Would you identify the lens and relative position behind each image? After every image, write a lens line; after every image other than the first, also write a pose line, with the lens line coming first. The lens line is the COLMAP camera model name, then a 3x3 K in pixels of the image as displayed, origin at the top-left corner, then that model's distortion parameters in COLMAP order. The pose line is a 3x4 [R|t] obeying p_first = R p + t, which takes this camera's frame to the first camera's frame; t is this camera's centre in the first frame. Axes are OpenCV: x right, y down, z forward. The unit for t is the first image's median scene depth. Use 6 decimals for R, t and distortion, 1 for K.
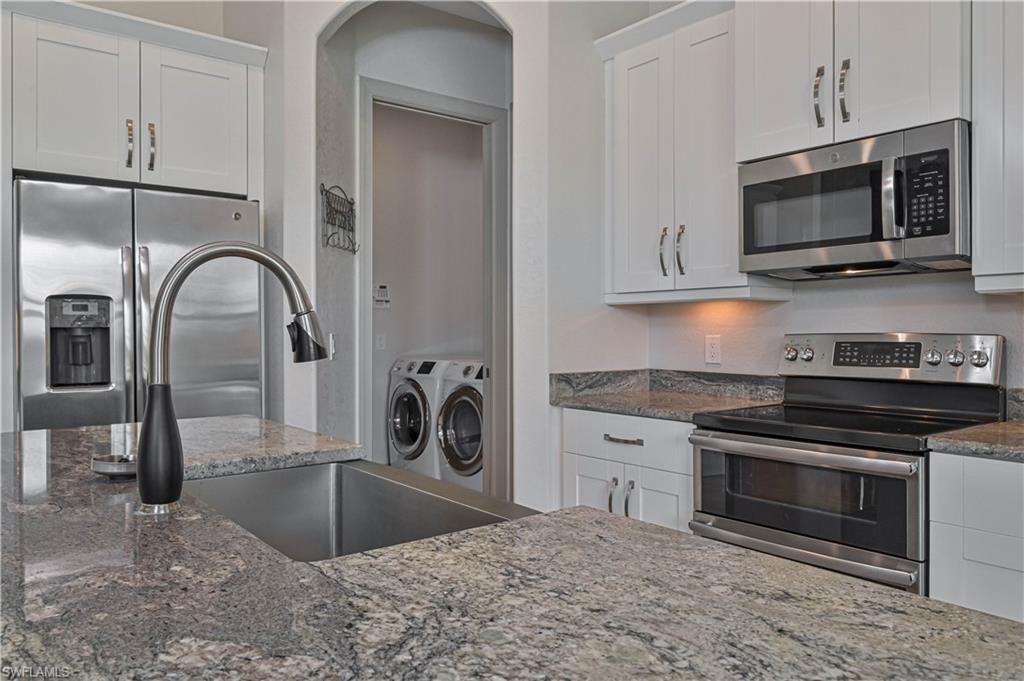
lens RADIAL K [[749.6, 0, 515.7], [0, 749.6, 336.7], [0, 0, 1]] dist [-0.007153, -0.001627]
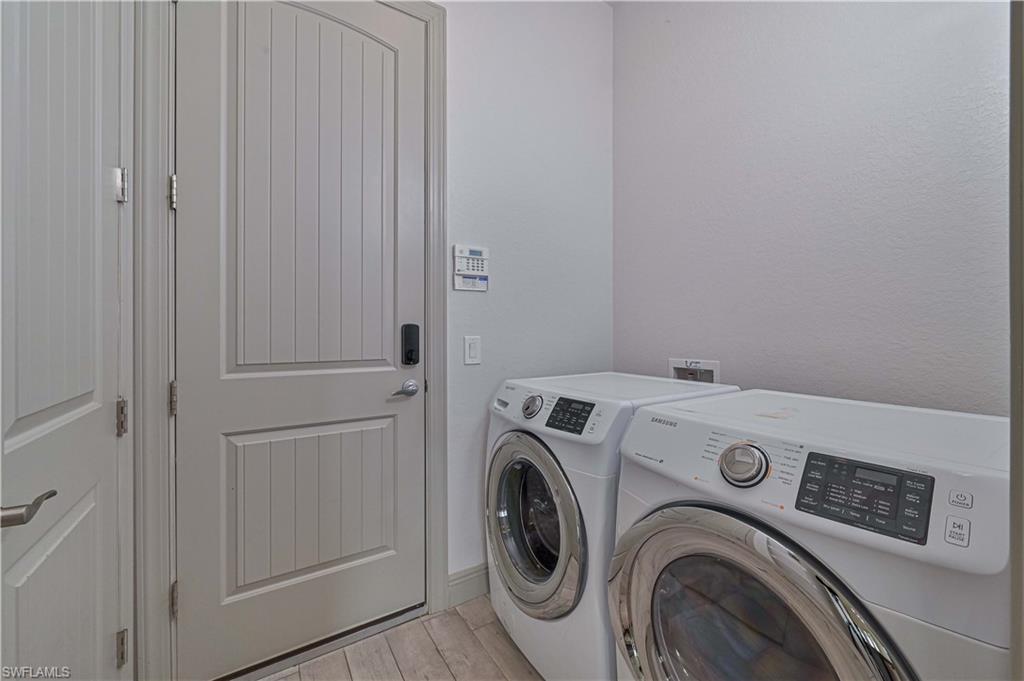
lens RADIAL K [[405.3, 0, 510.9], [0, 405.3, 339.0], [0, 0, 1]] dist [-0.002812, 0.001115]
pose [[0.996504, 0.004259, -0.083440, -0.131157], [-0.005186, 0.999927, -0.010889, -0.002120], [0.083388, 0.011284, 0.996453, 0.732249]]
